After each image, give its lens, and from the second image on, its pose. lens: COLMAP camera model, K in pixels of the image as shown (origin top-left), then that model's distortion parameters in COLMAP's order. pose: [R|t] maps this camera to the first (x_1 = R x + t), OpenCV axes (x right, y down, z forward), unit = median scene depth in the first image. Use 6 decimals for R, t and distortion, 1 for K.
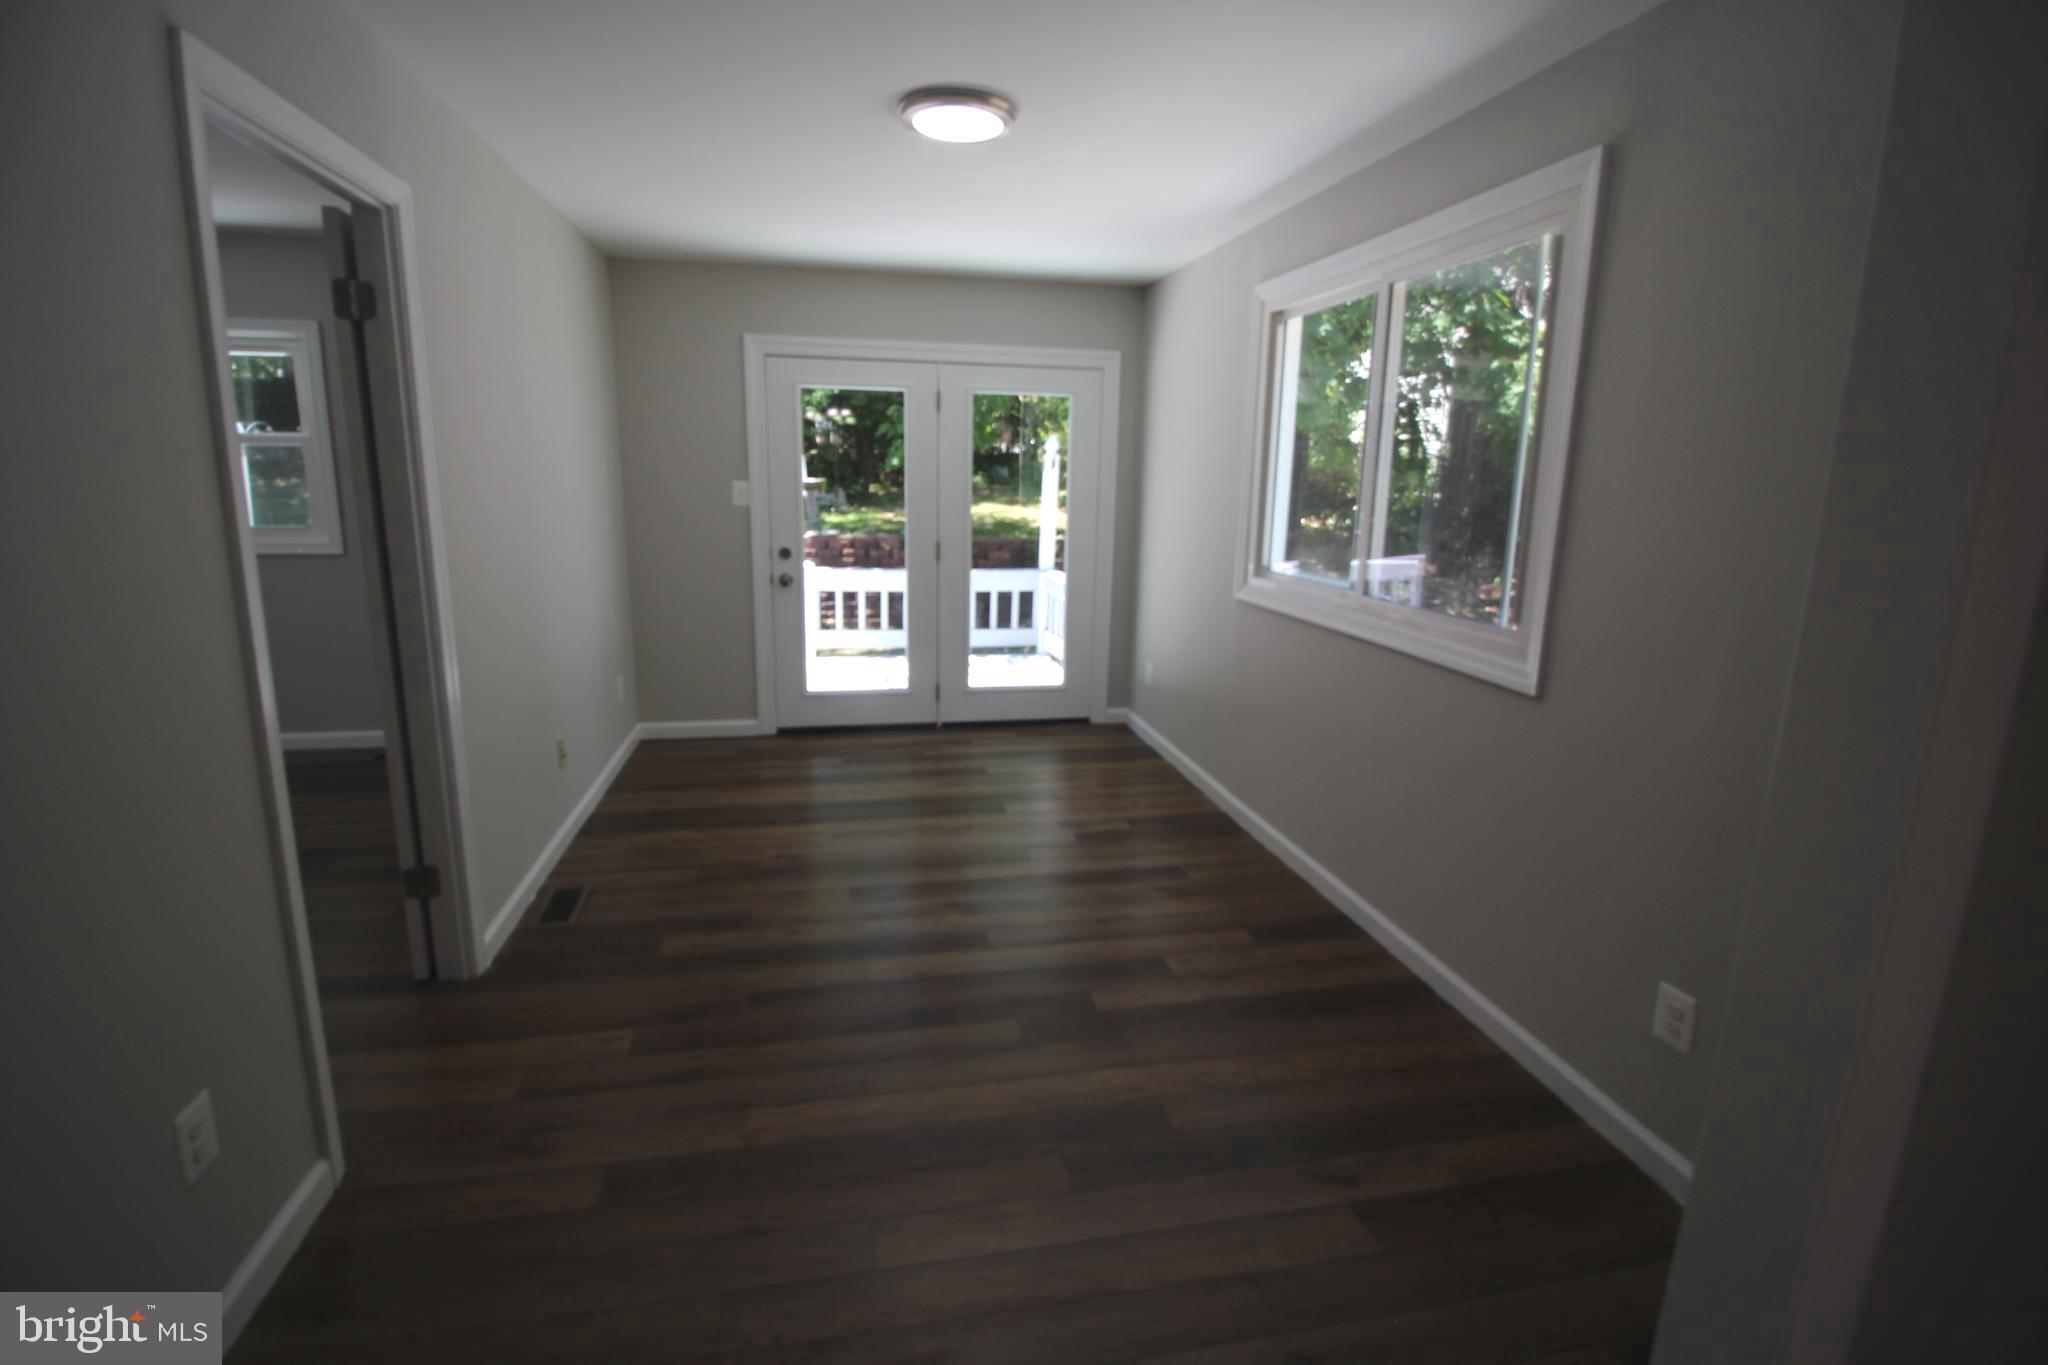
lens RADIAL K [[943.8, 0, 1019.5], [0, 943.8, 662.9], [0, 0, 1]] dist [0.004416, -0.015445]
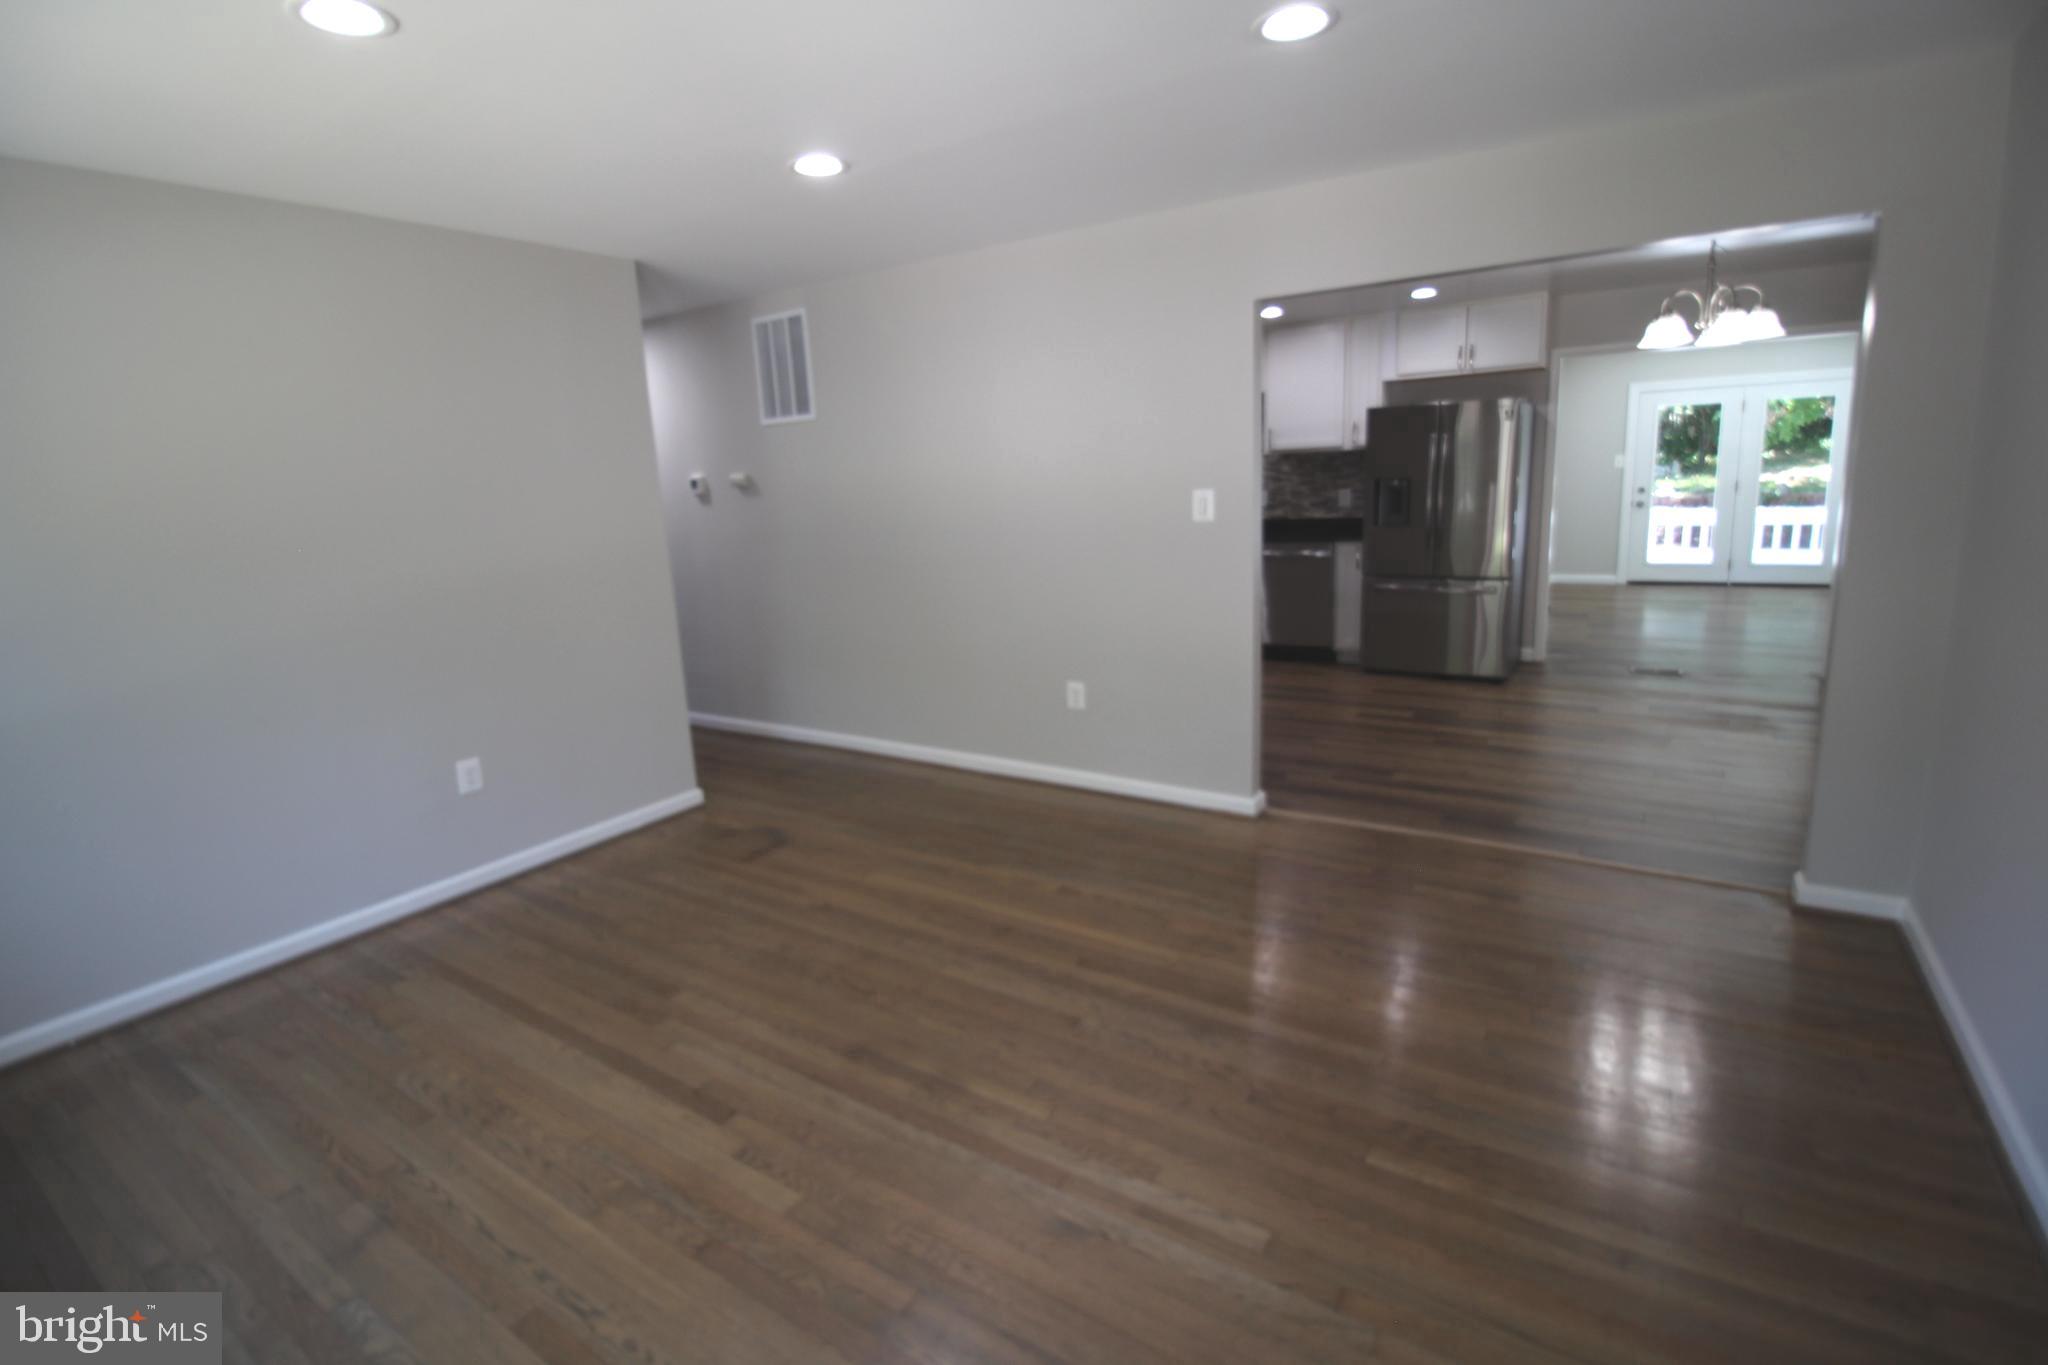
lens RADIAL K [[943.8, 0, 1019.5], [0, 943.8, 662.9], [0, 0, 1]] dist [0.004416, -0.015445]
pose [[0.708082, 0.082585, -0.701284, 0.238272], [-0.076799, 0.996253, 0.039779, 0.259909], [0.701941, 0.025691, 0.711771, -1.283500]]
